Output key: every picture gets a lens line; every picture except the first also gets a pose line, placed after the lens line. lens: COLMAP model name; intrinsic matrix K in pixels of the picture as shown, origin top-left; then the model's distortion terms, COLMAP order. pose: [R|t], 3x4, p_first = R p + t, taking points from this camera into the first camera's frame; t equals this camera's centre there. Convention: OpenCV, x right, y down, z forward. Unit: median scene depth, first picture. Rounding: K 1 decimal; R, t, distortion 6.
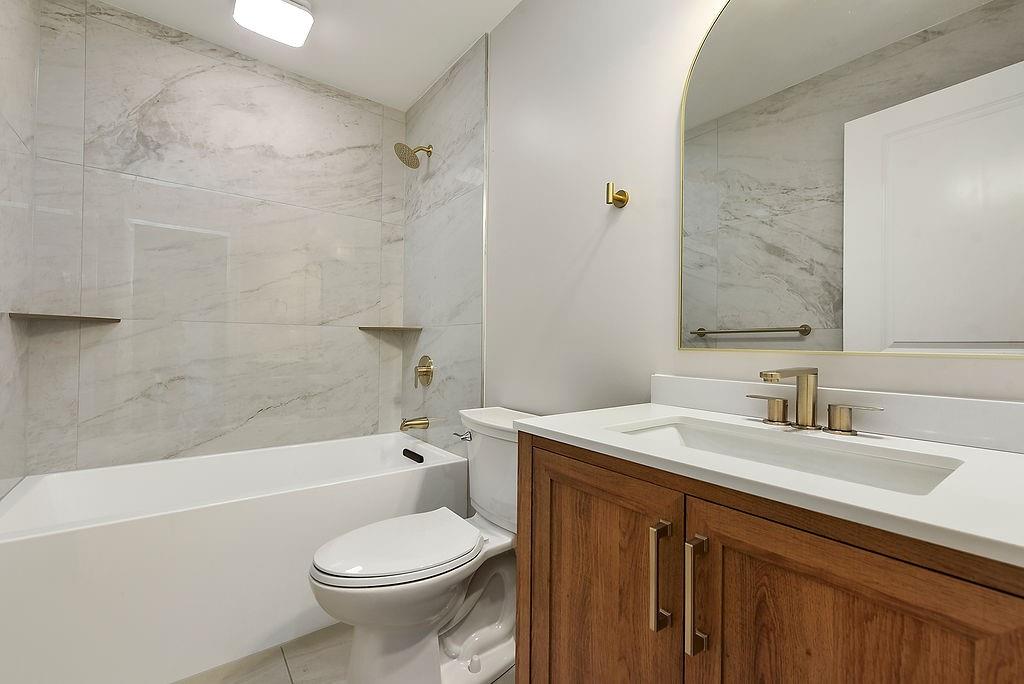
lens RADIAL K [[423.9, 0, 514.2], [0, 423.9, 350.8], [0, 0, 1]] dist [0.000415, -0.000104]
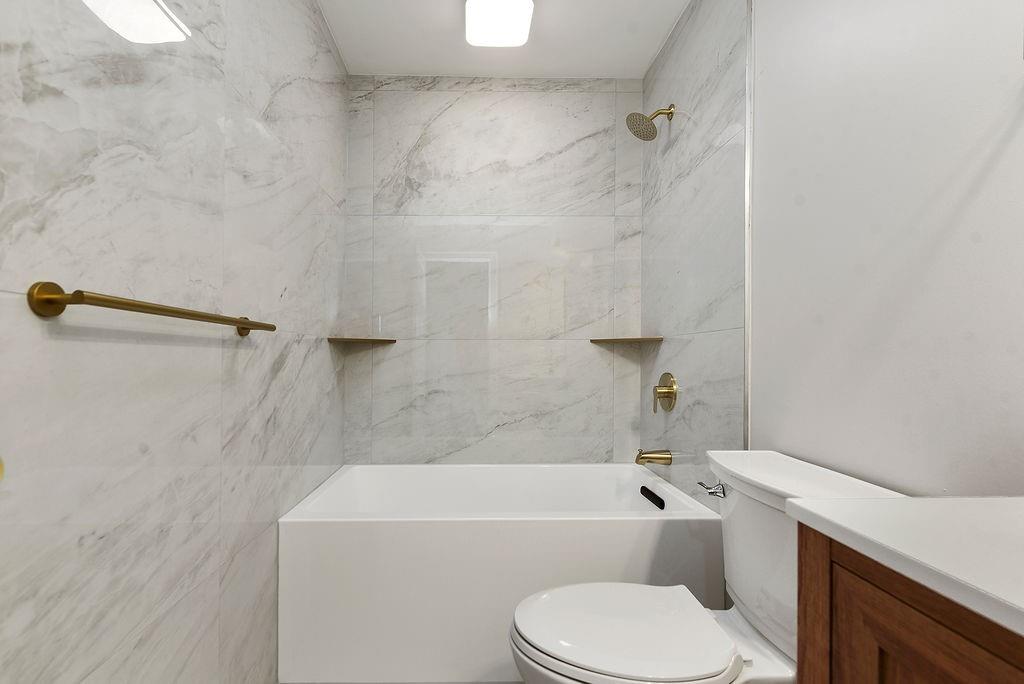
lens RADIAL K [[431.5, 0, 510.9], [0, 431.5, 362.7], [0, 0, 1]] dist [0.002229, -0.000330]
pose [[0.820366, -0.005694, -0.571810, 0.013082], [0.003684, 0.999982, -0.004672, -0.004717], [0.571827, 0.001726, 0.820373, 0.185074]]
